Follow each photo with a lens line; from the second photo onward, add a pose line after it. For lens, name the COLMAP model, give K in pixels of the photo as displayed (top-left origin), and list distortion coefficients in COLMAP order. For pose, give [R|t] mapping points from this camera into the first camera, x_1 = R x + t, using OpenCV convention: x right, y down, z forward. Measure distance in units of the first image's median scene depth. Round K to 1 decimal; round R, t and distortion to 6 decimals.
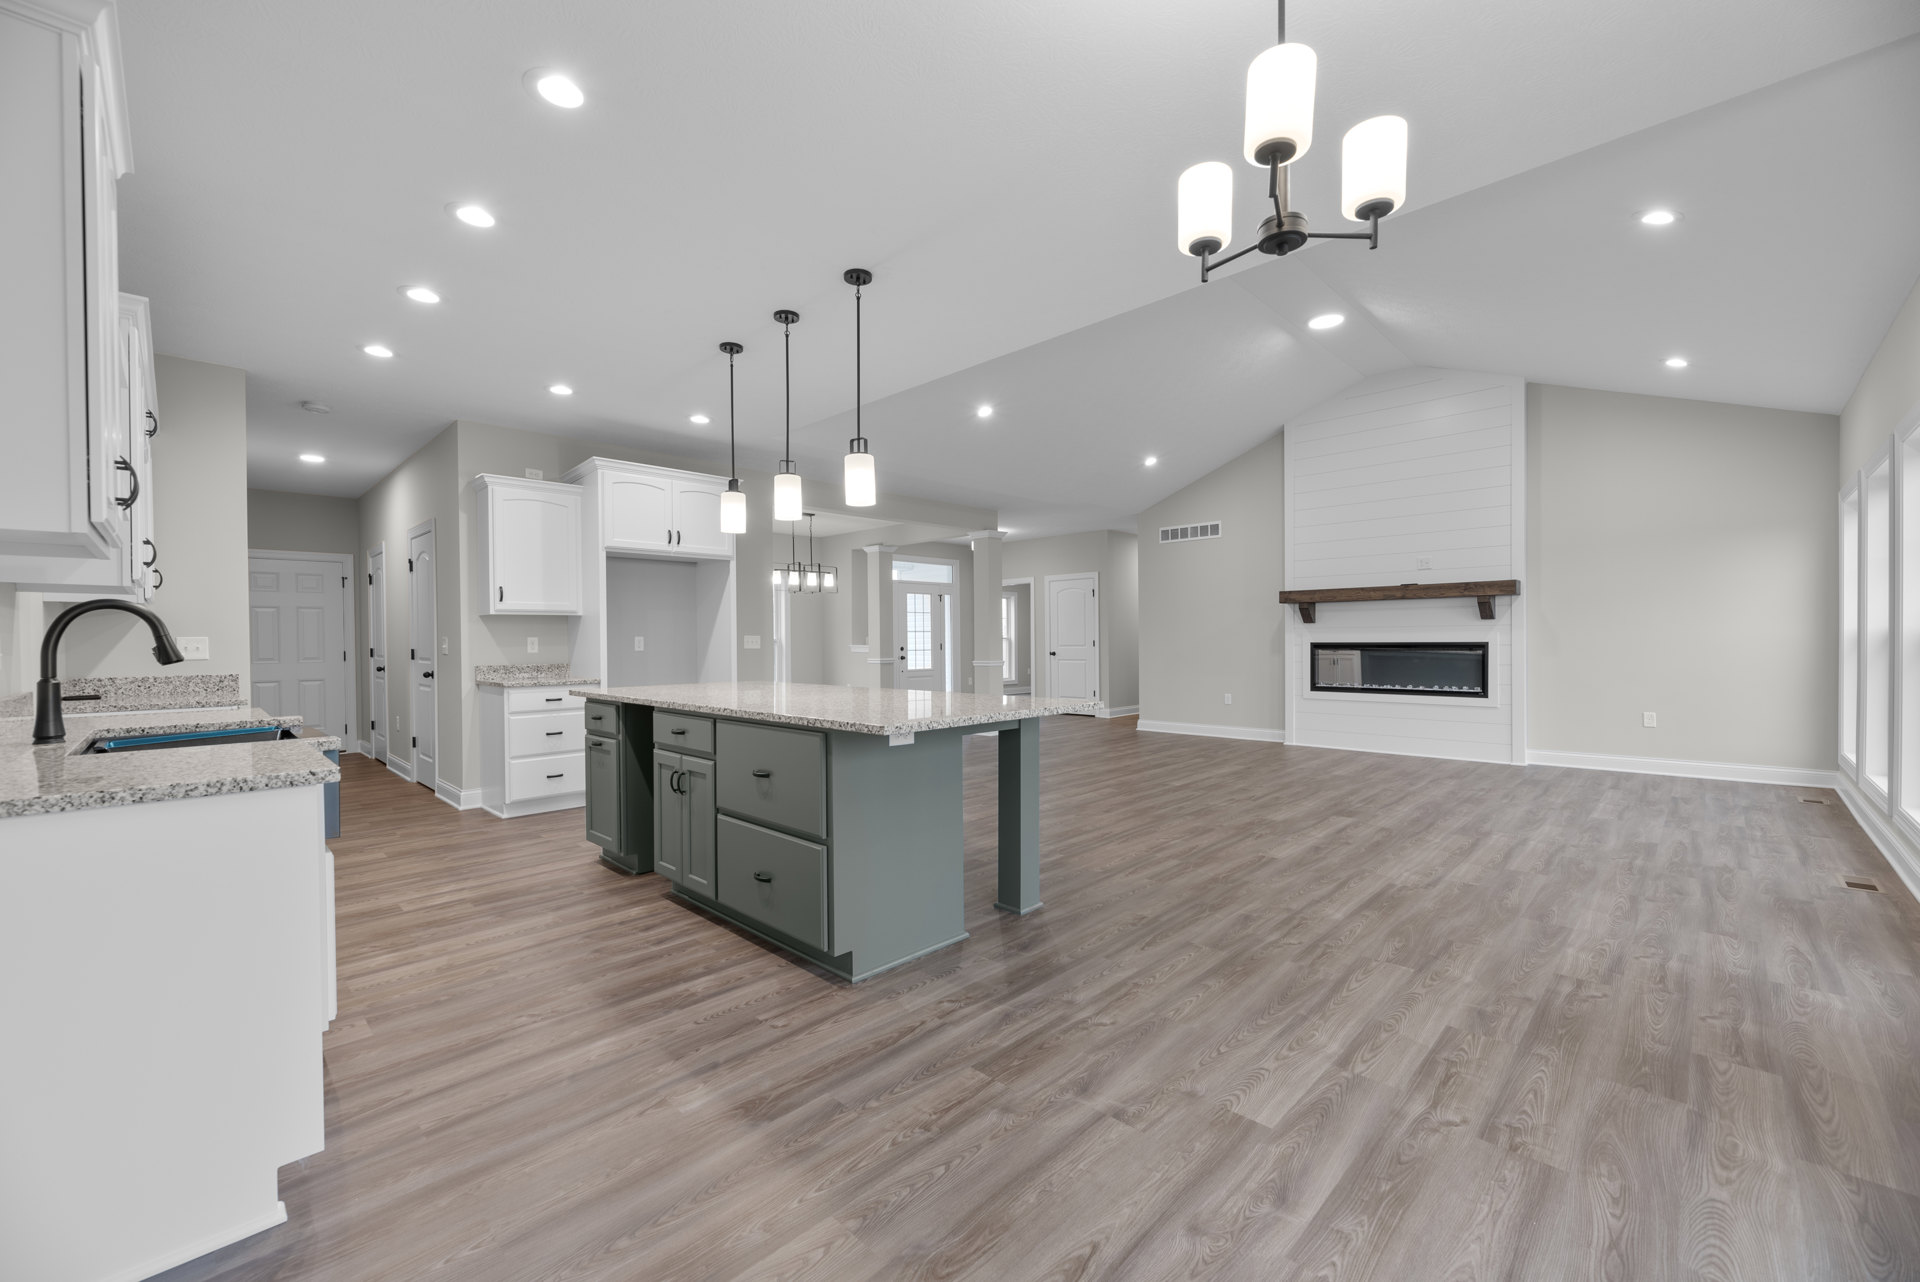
lens RADIAL K [[783.4, 0, 957.8], [0, 783.4, 639.7], [0, 0, 1]] dist [0.000812, 0.000261]
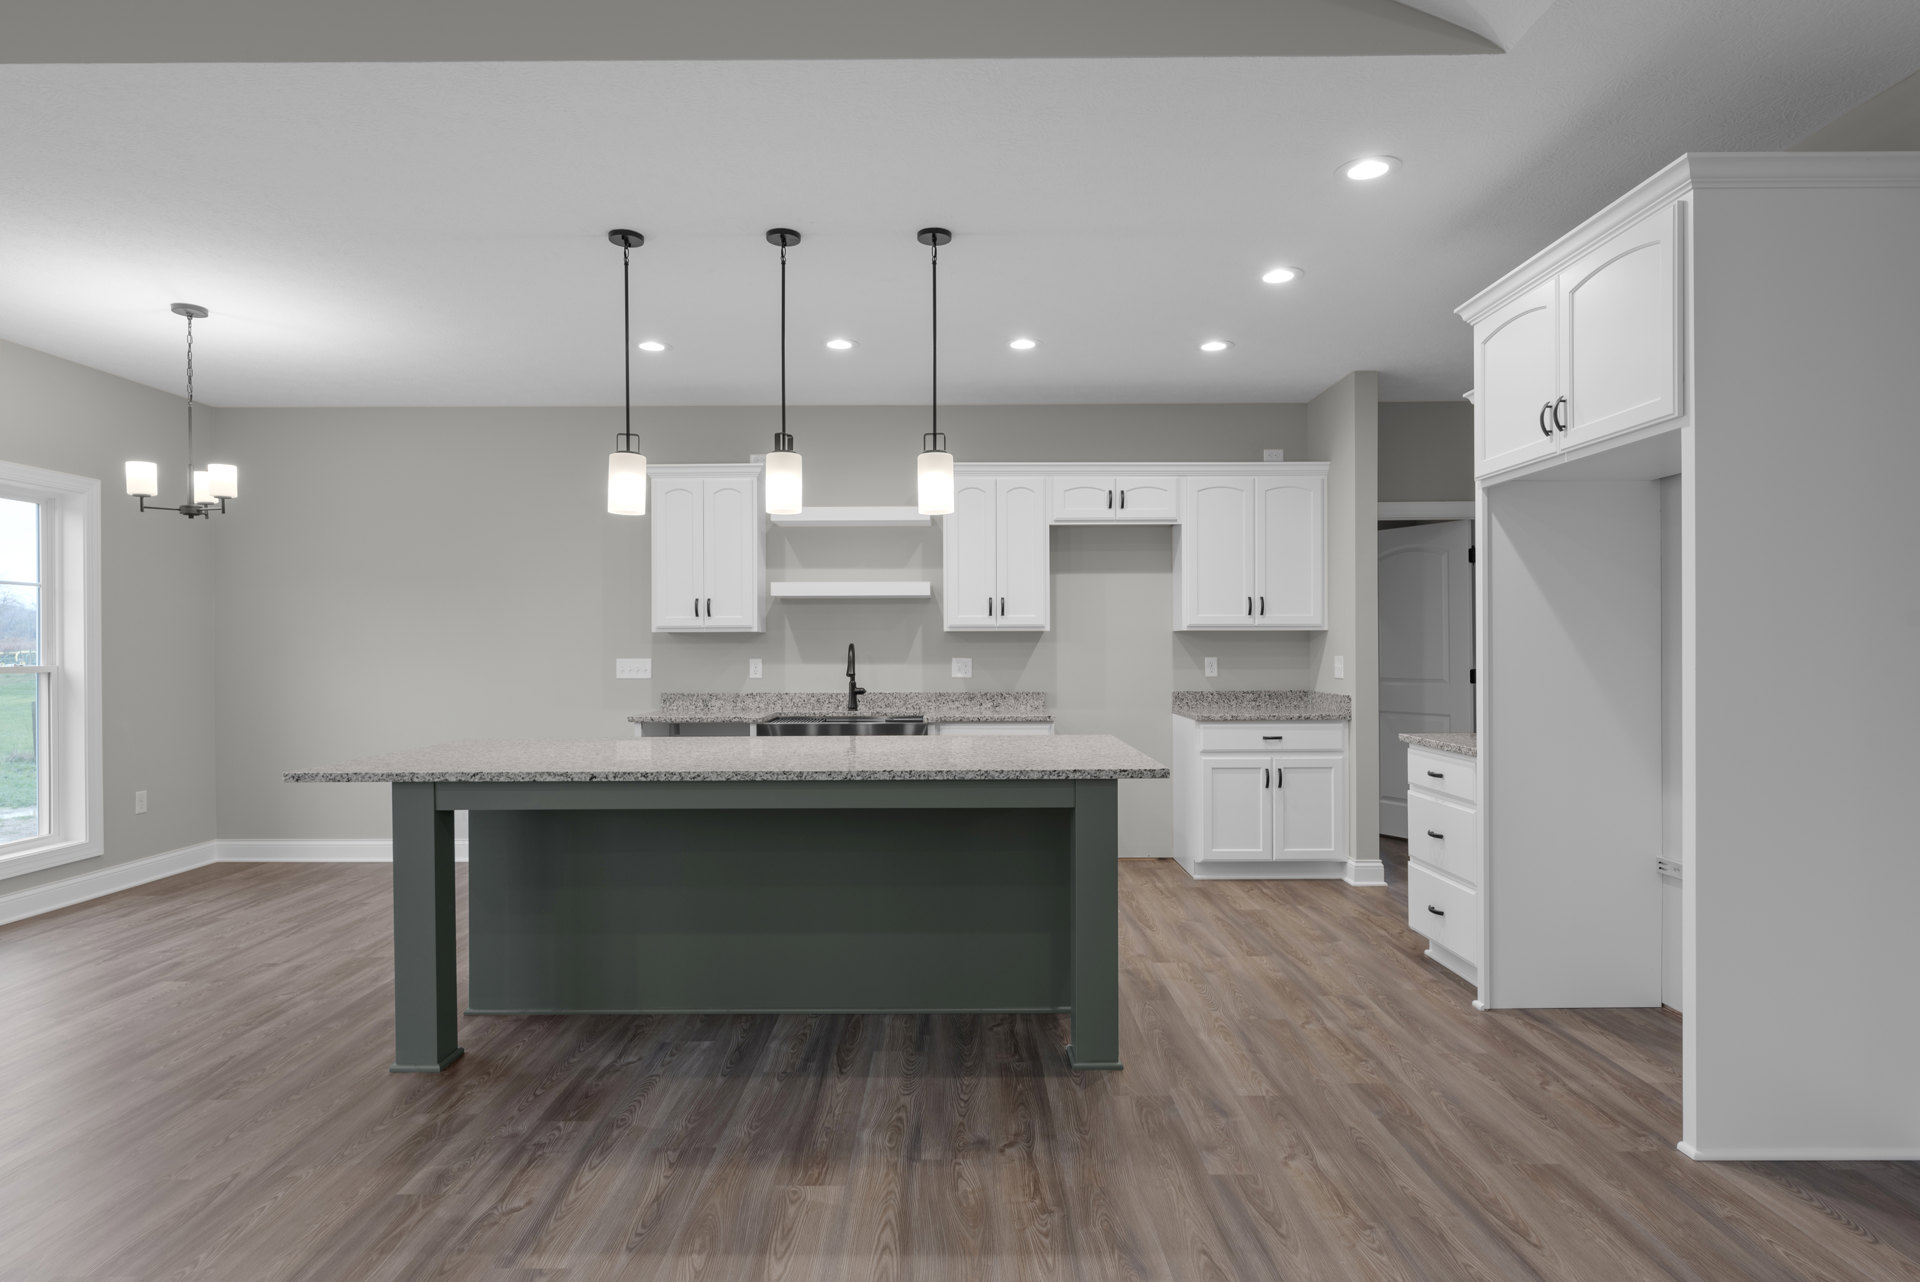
lens RADIAL K [[1001.8, 0, 956.4], [0, 1001.8, 653.8], [0, 0, 1]] dist [-0.015268, 0.000344]
pose [[-0.707741, 0.015865, -0.706294, 0.177770], [0.011579, 0.999874, 0.010857, -0.016427], [0.706377, -0.000494, -0.707836, 0.951491]]
